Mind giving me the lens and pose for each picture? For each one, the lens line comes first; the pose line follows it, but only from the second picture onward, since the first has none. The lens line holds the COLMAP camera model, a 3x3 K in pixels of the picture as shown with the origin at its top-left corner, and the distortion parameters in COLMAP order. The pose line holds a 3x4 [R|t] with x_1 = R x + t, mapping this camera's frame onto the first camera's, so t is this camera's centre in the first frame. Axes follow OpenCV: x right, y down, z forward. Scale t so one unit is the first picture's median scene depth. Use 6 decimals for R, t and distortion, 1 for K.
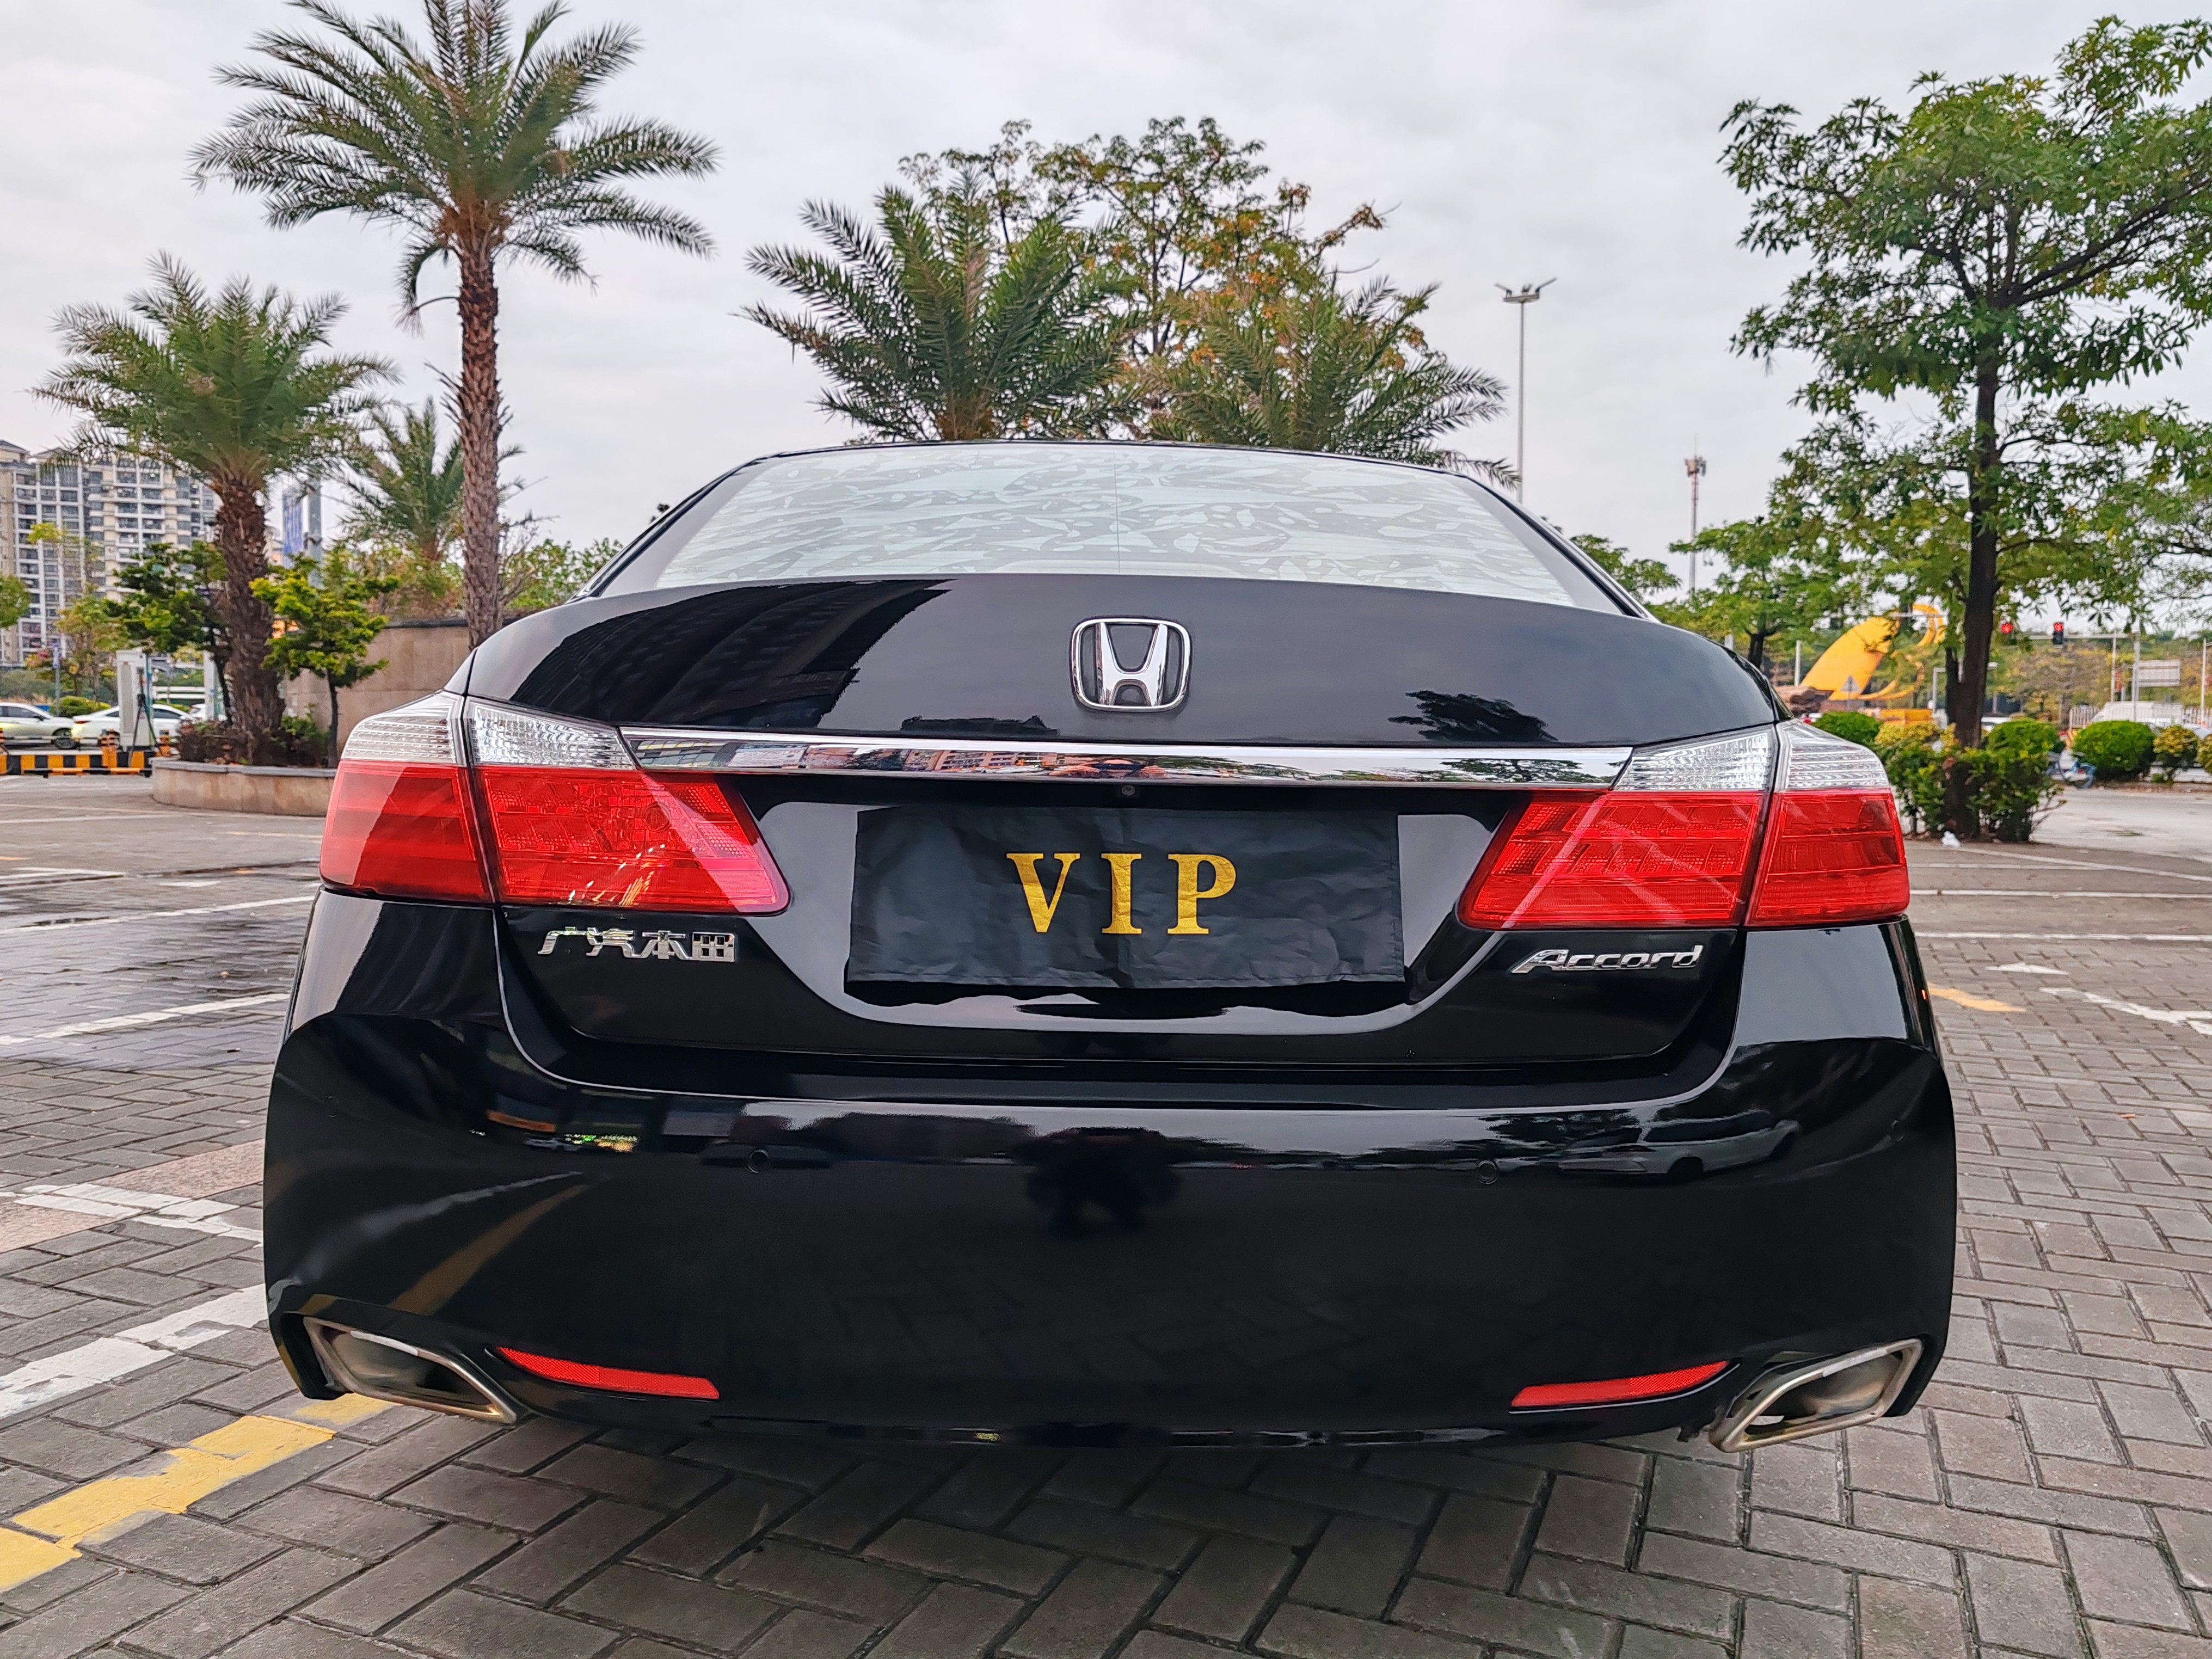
lens RADIAL K [[1685.6, 0, 1112.4], [0, 1685.6, 835.0], [0, 0, 1]] dist [0.026784, -0.020444]
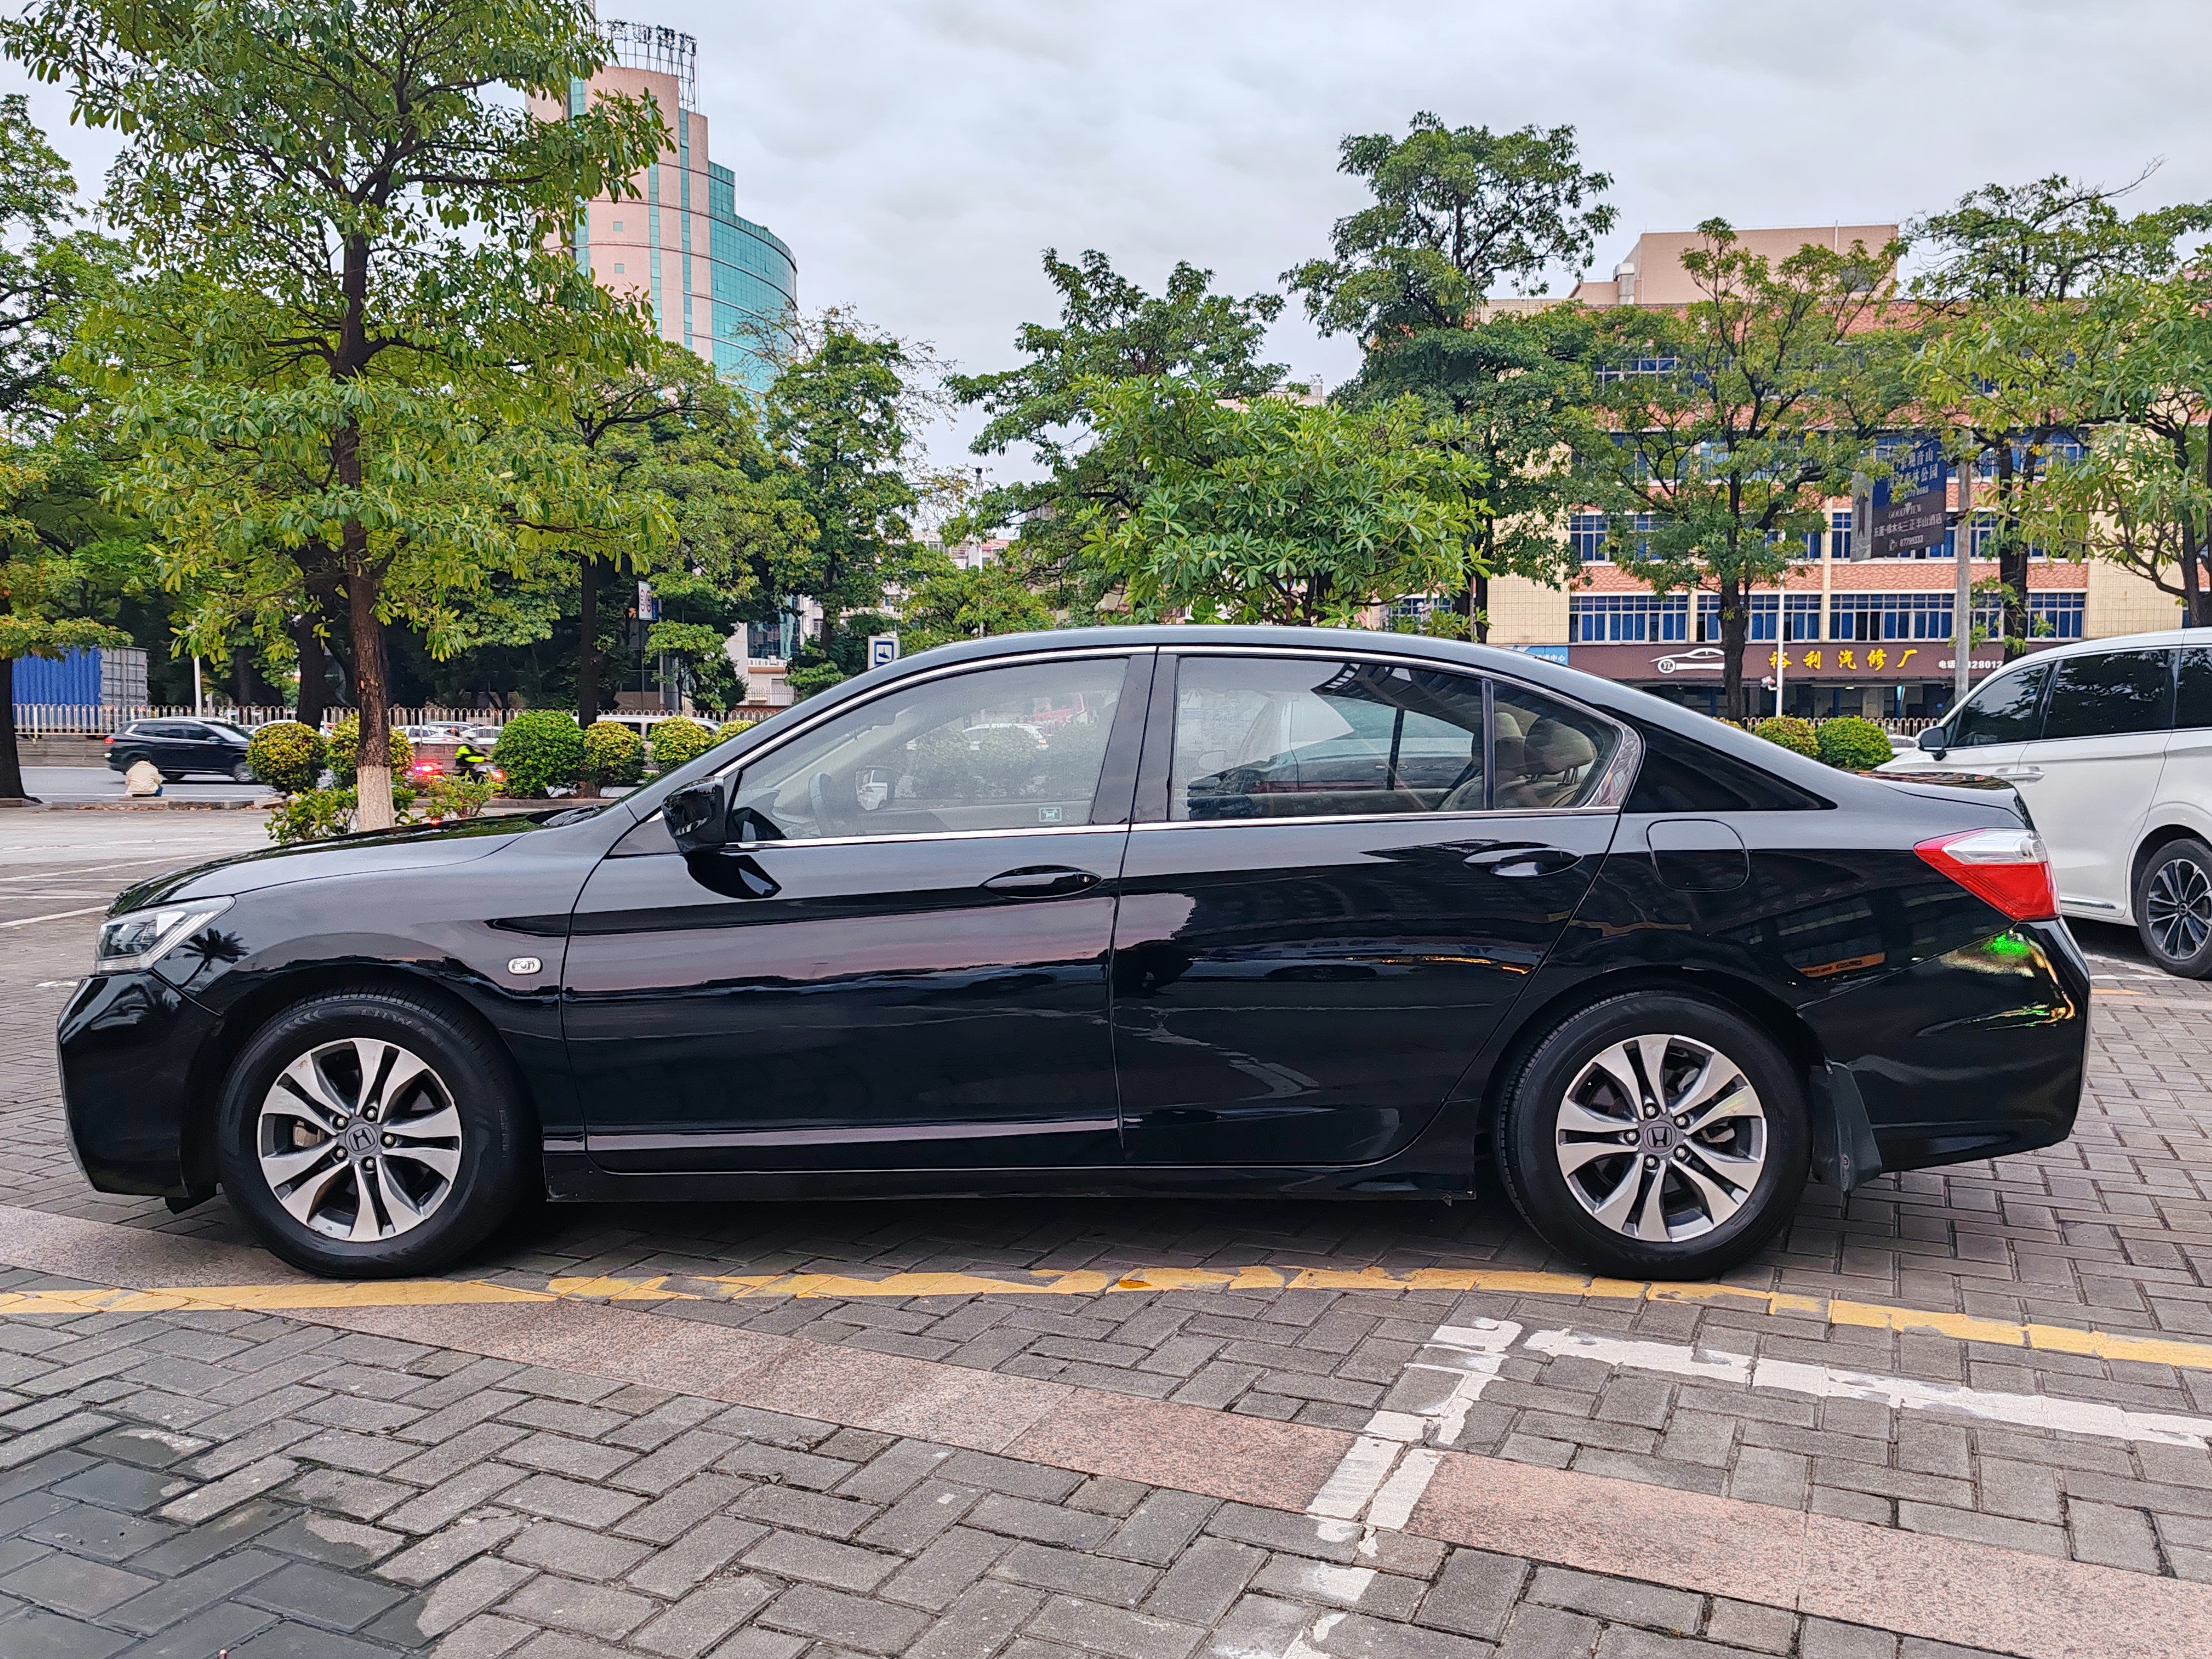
lens RADIAL K [[1685.6, 0, 1116.7], [0, 1685.6, 825.2], [0, 0, 1]] dist [0.026784, -0.020444]
pose [[0.045469, -0.068723, 0.996599, -0.253232], [0.063567, 0.995808, 0.065768, -0.029561], [-0.996941, 0.060361, 0.049647, 0.193645]]
